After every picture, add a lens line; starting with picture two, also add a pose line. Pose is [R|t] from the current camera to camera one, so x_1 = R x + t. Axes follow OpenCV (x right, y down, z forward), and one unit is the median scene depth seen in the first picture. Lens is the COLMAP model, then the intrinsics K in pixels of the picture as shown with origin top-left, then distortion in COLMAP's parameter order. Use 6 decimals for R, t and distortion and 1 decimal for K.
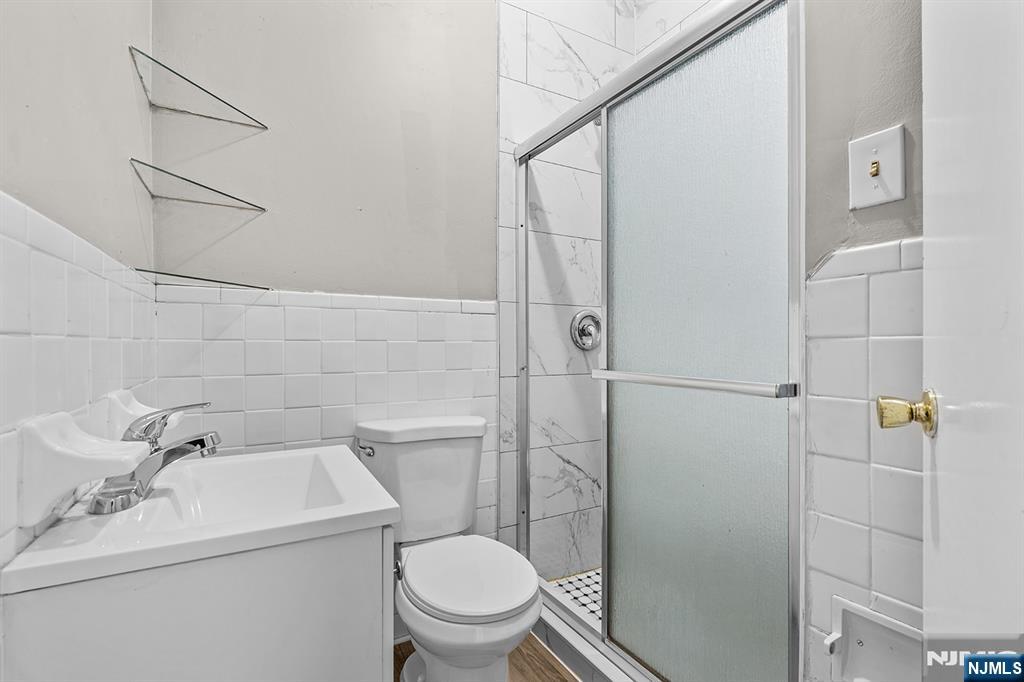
lens RADIAL K [[456.6, 0, 518.4], [0, 456.6, 340.3], [0, 0, 1]] dist [-0.008142, 0.001474]
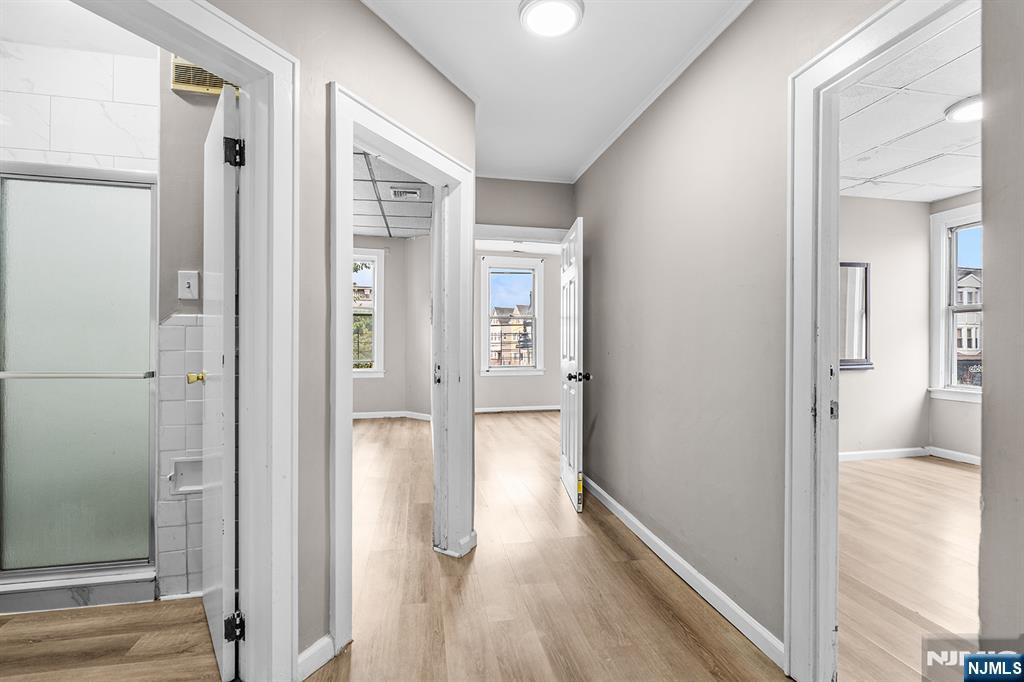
lens RADIAL K [[456.6, 0, 516.0], [0, 456.6, 338.1], [0, 0, 1]] dist [-0.008142, 0.001474]
pose [[0.340567, -0.000568, 0.940220, -0.968517], [-0.009734, 0.999944, 0.004130, -0.102946], [-0.940170, -0.010559, 0.340543, -1.567433]]
